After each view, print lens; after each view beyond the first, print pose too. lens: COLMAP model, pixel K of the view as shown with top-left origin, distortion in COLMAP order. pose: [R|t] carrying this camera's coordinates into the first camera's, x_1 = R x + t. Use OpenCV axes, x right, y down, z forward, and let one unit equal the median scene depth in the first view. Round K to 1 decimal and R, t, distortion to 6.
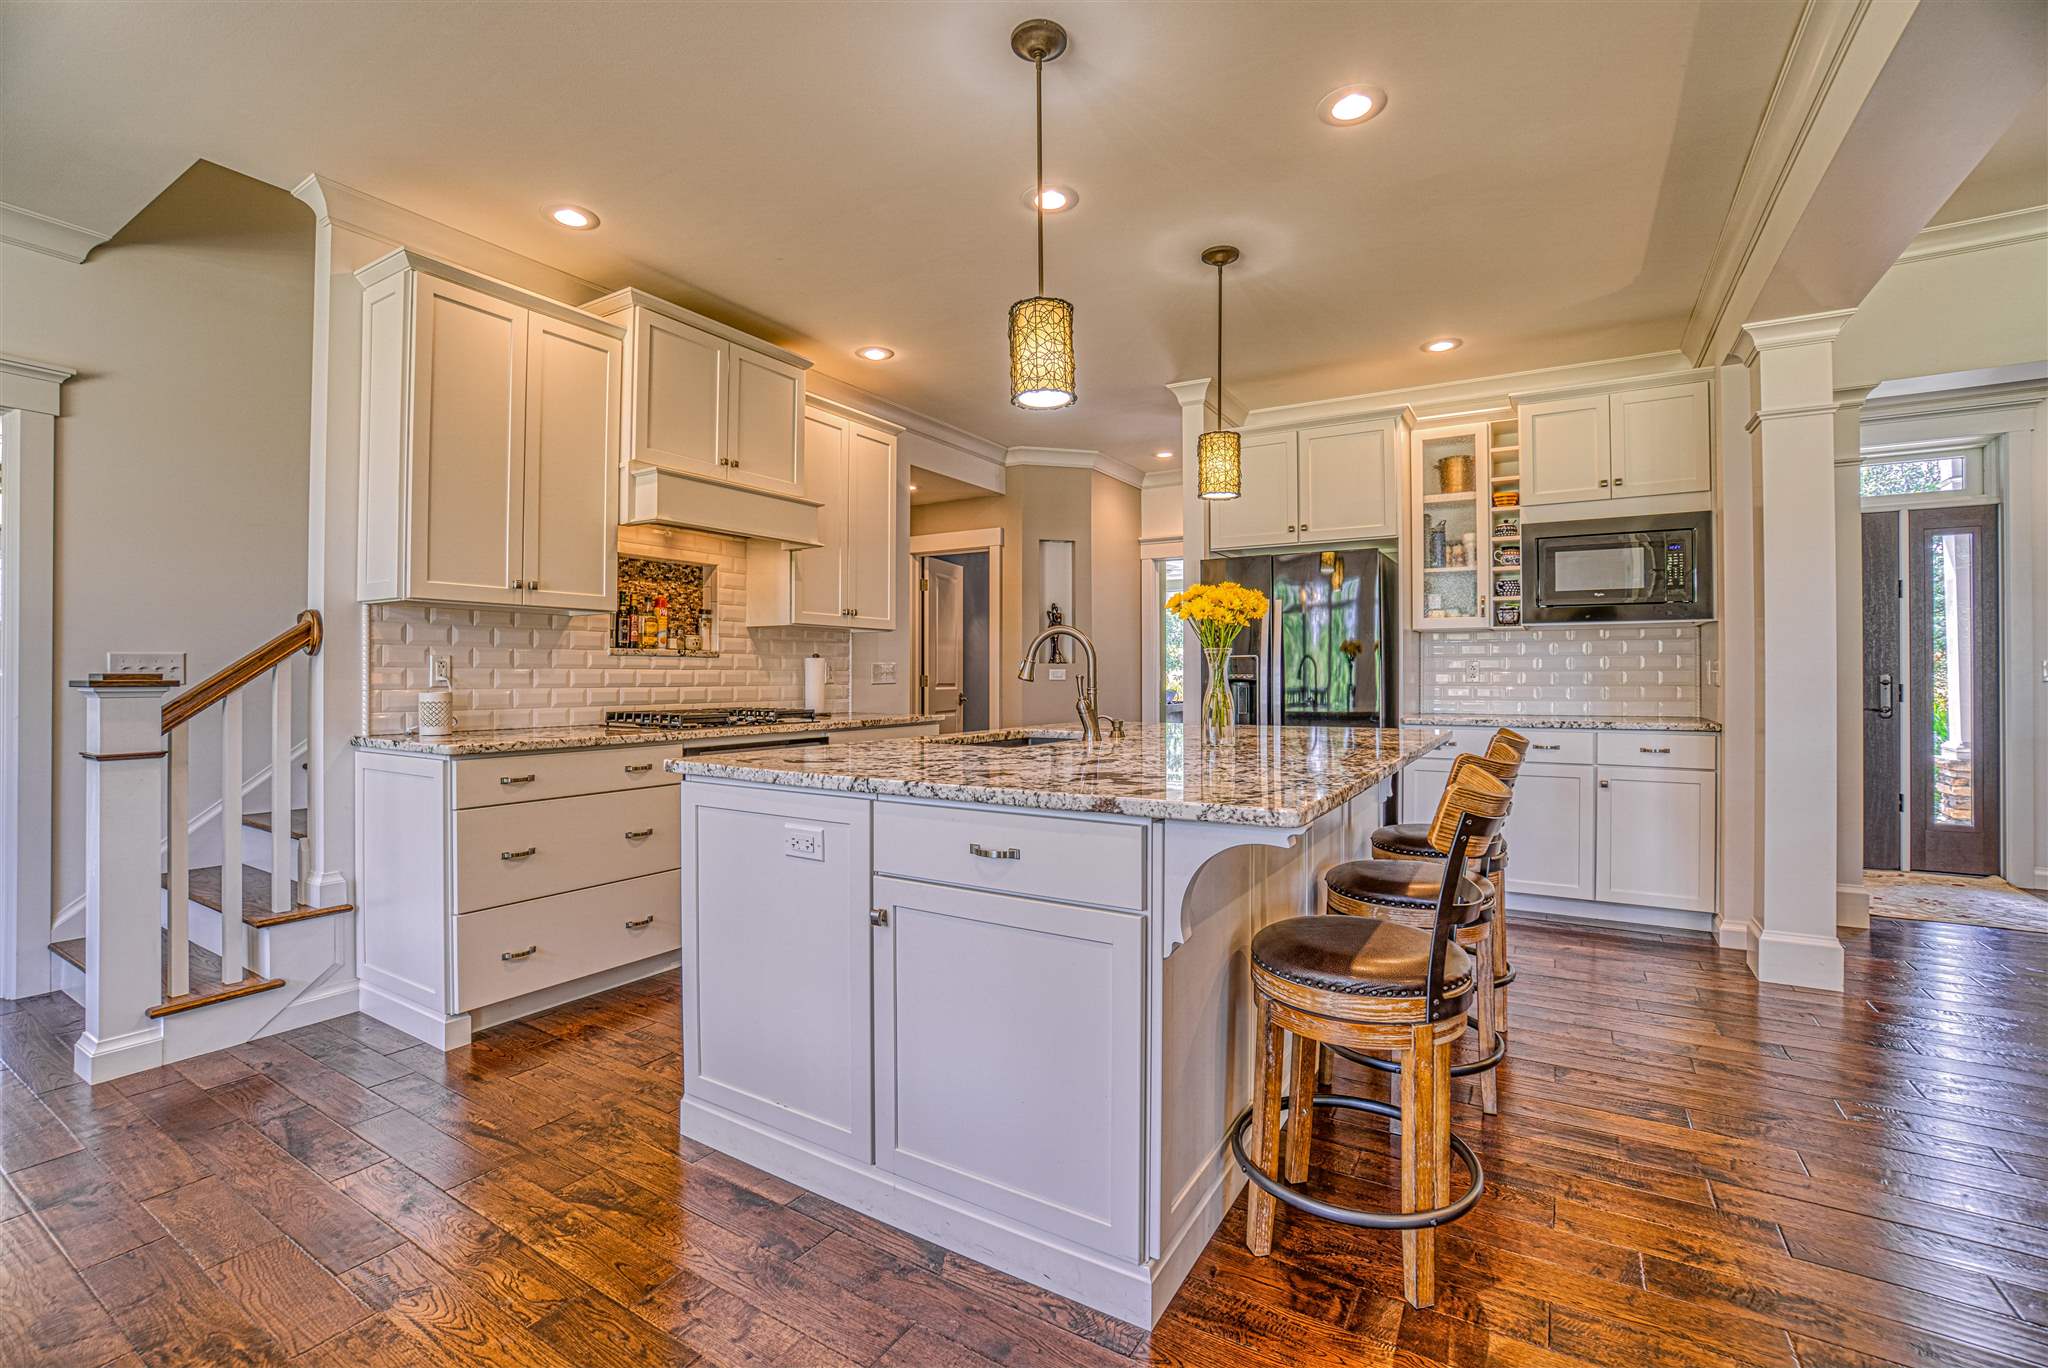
lens RADIAL K [[897.5, 0, 1028.1], [0, 897.5, 671.1], [0, 0, 1]] dist [-0.059088, 0.018357]
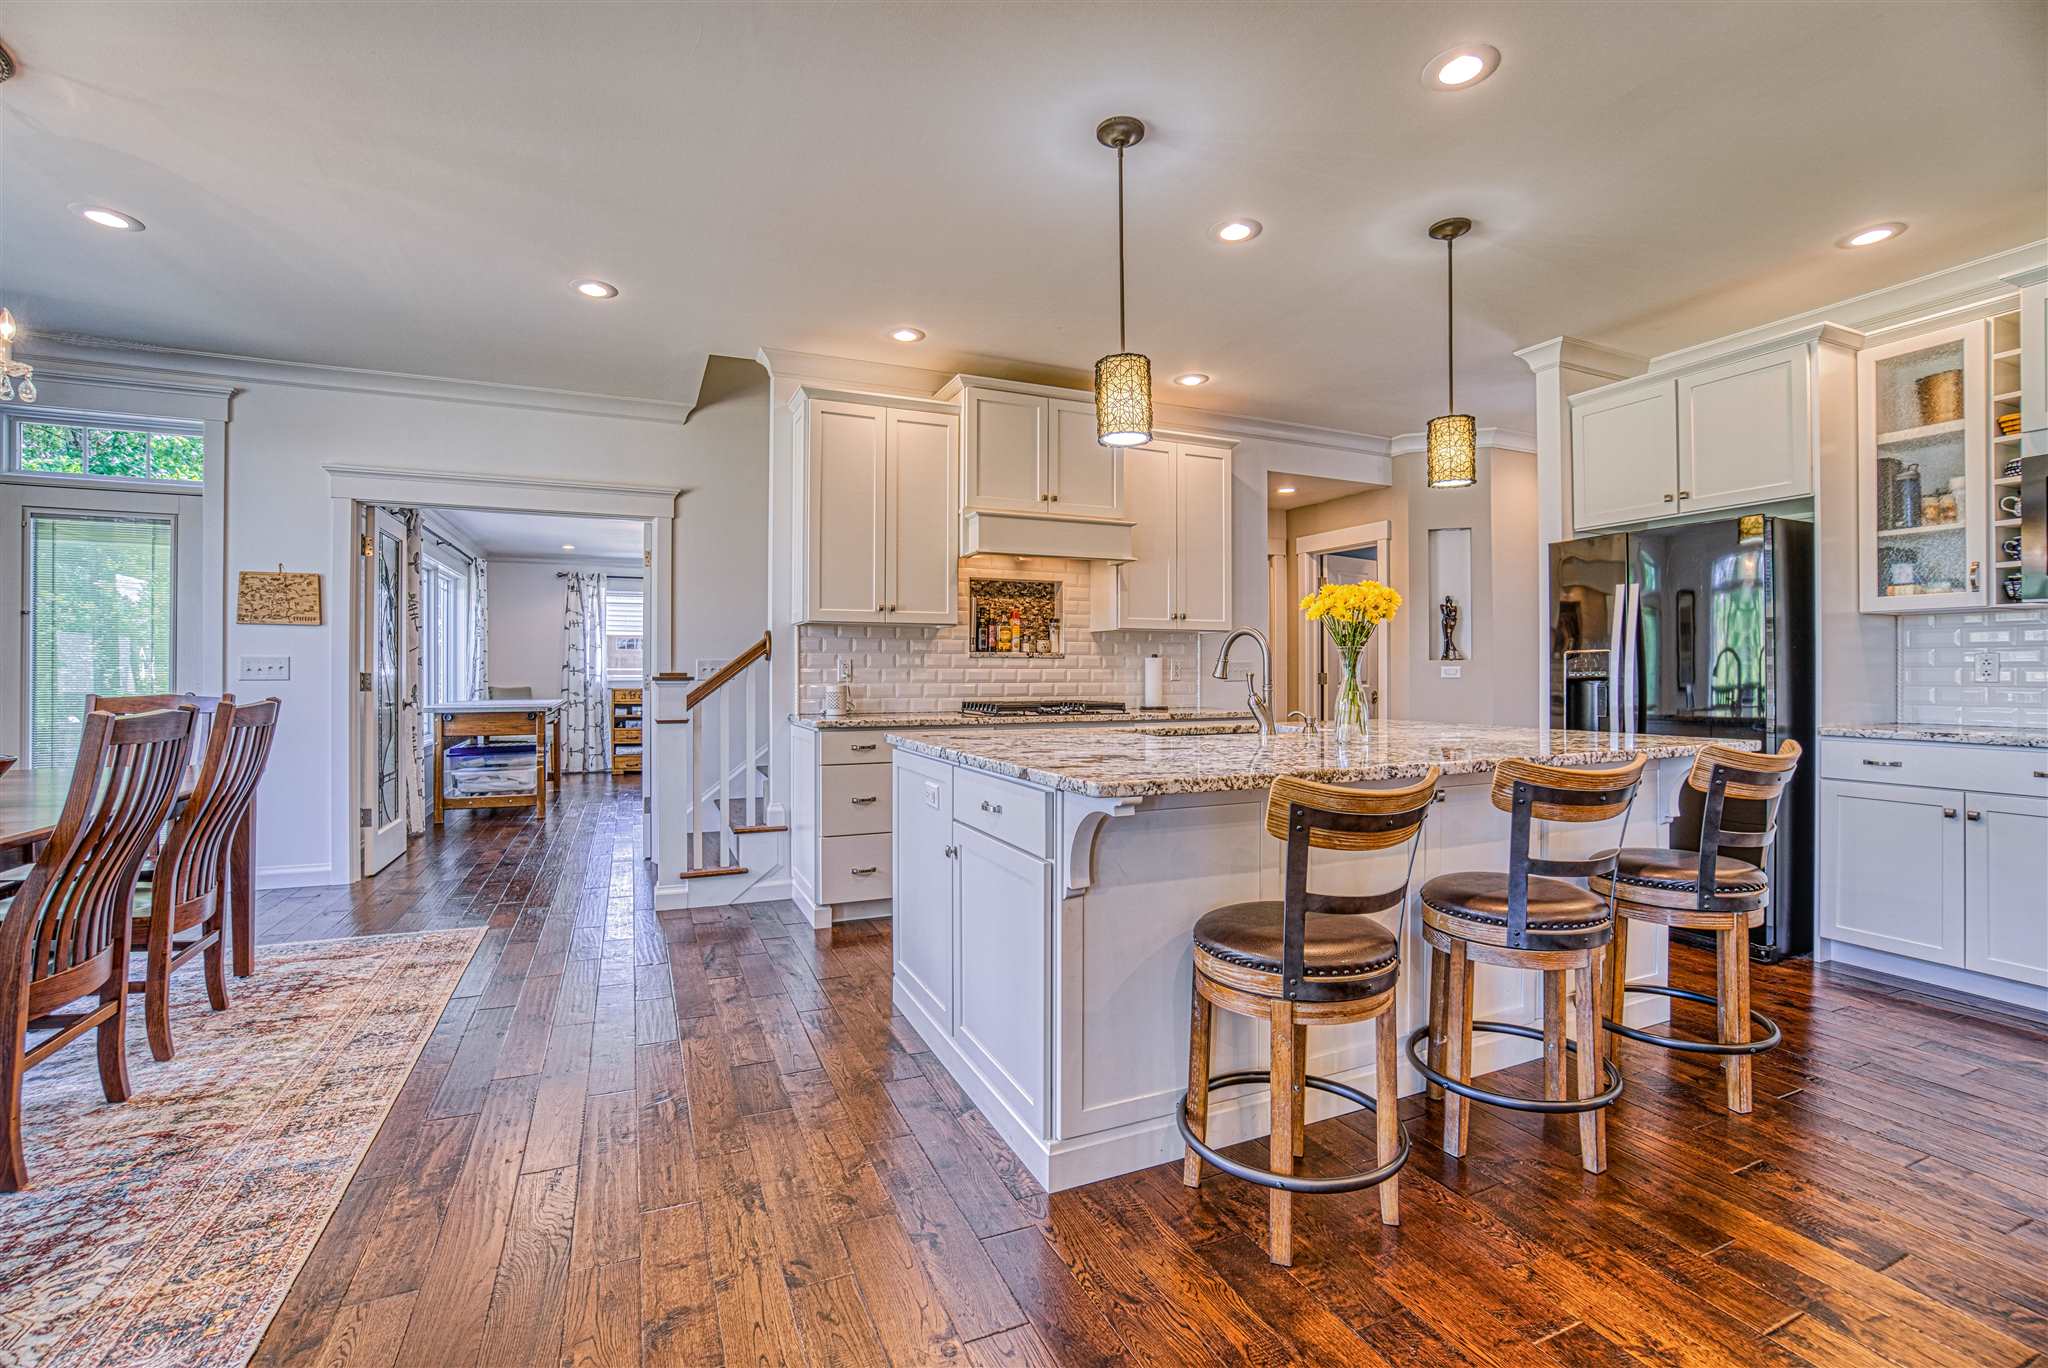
lens RADIAL K [[897.5, 0, 1022.5], [0, 897.5, 672.8], [0, 0, 1]] dist [-0.059088, 0.018357]
pose [[0.820895, -0.000897, -0.571078, 0.326829], [0.003472, 0.999988, 0.003420, -0.000216], [0.571068, -0.004790, 0.820889, -0.024676]]
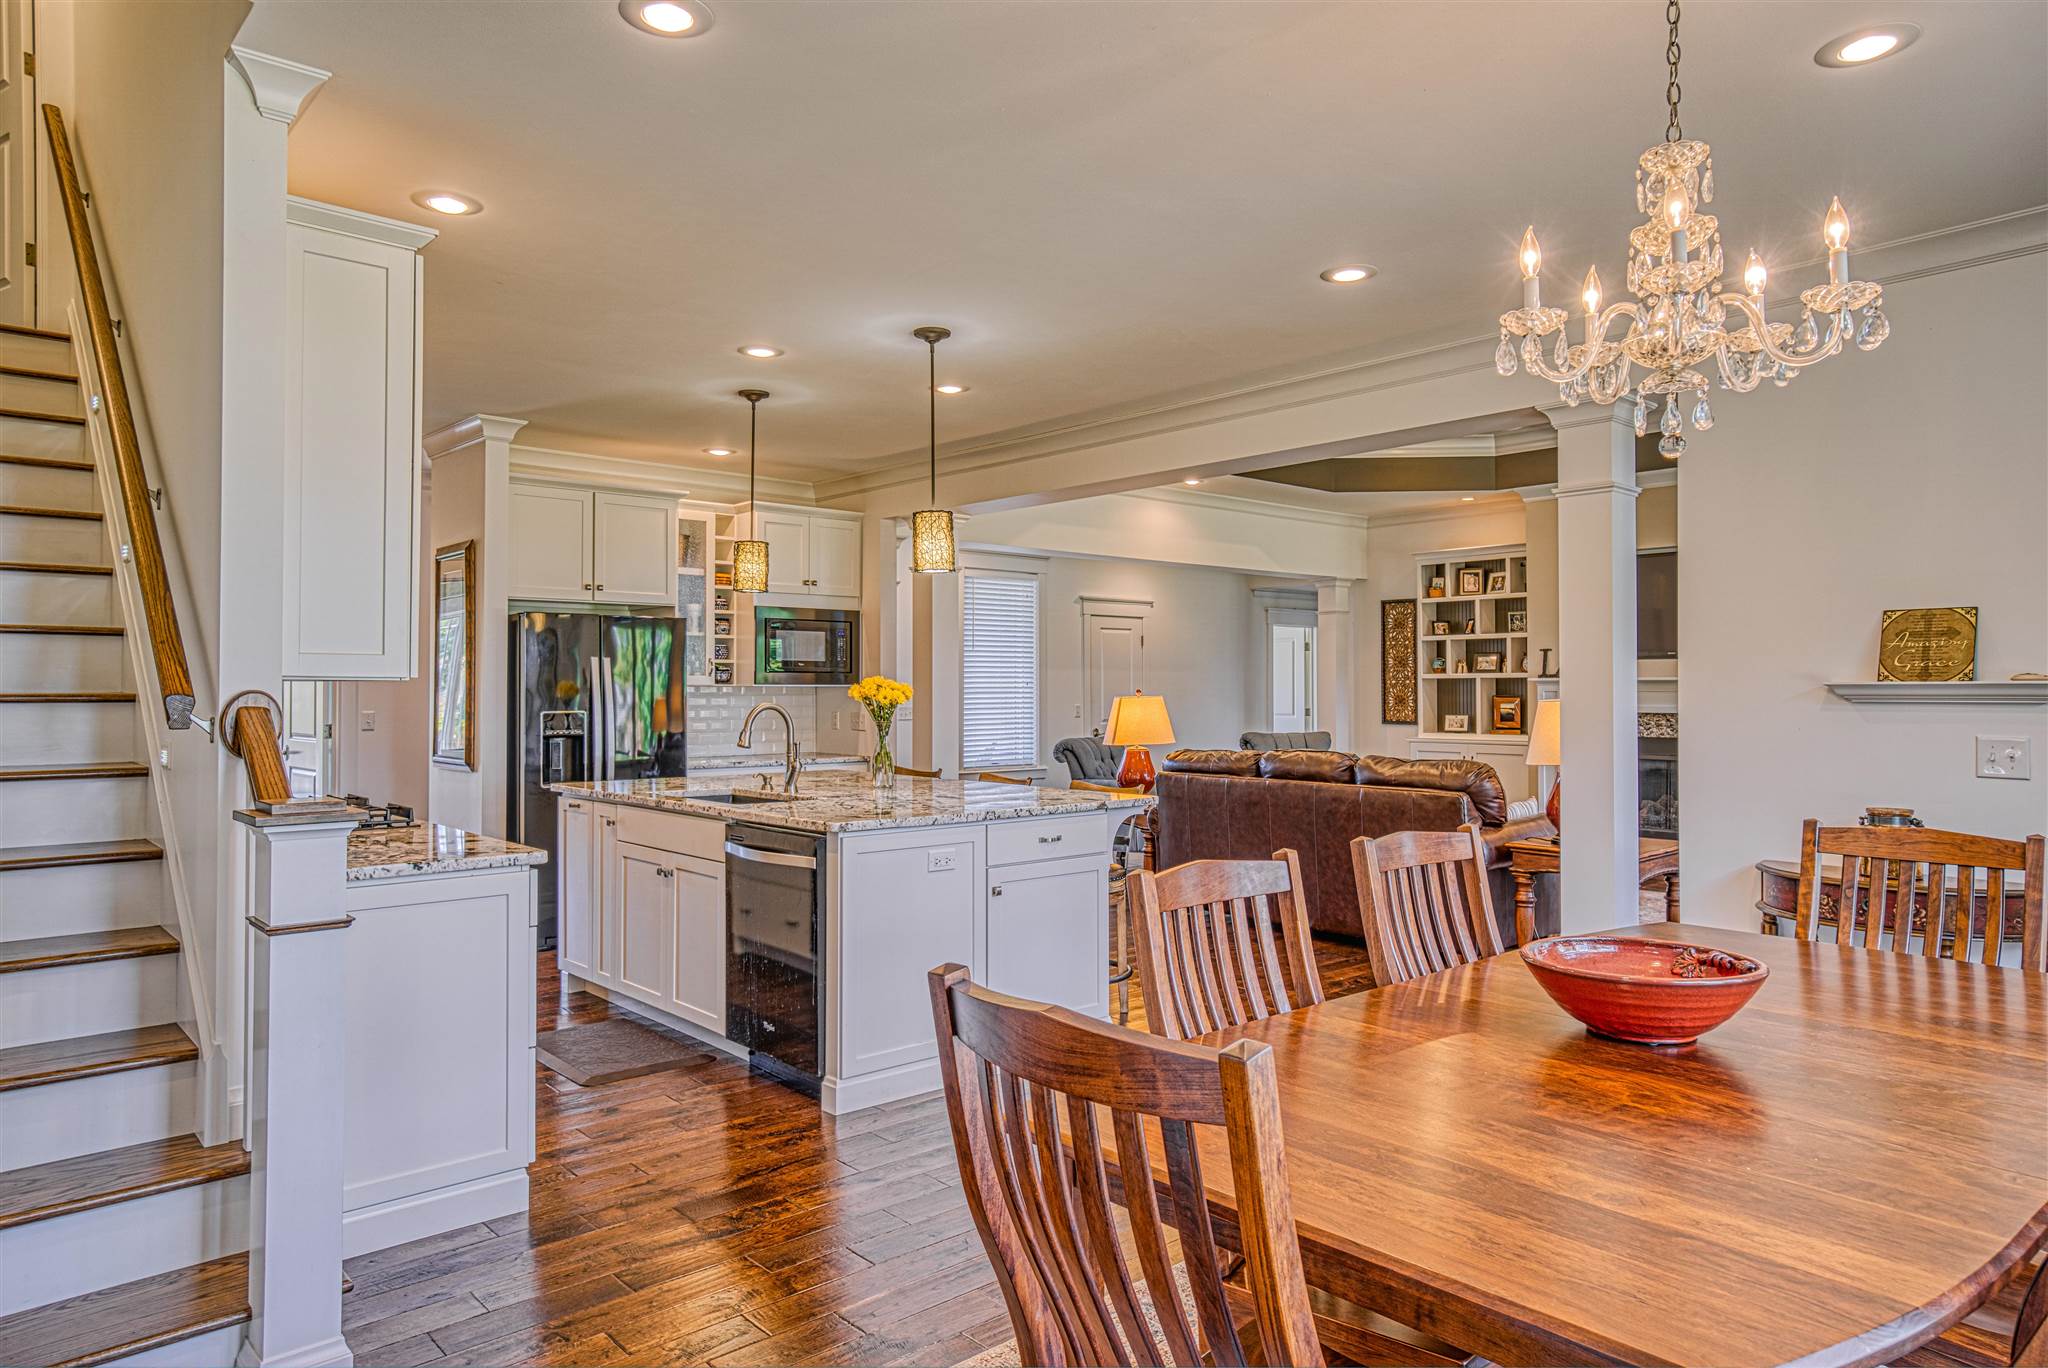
lens RADIAL K [[1280.2, 0, 1015.6], [0, 1280.2, 676.8], [0, 0, 1]] dist [0.007146, 0.000911]
pose [[0.293765, 0.009990, 0.955825, -1.204021], [-0.005489, 0.999947, -0.008765, -0.055660], [-0.955862, -0.002671, 0.293804, 0.112571]]
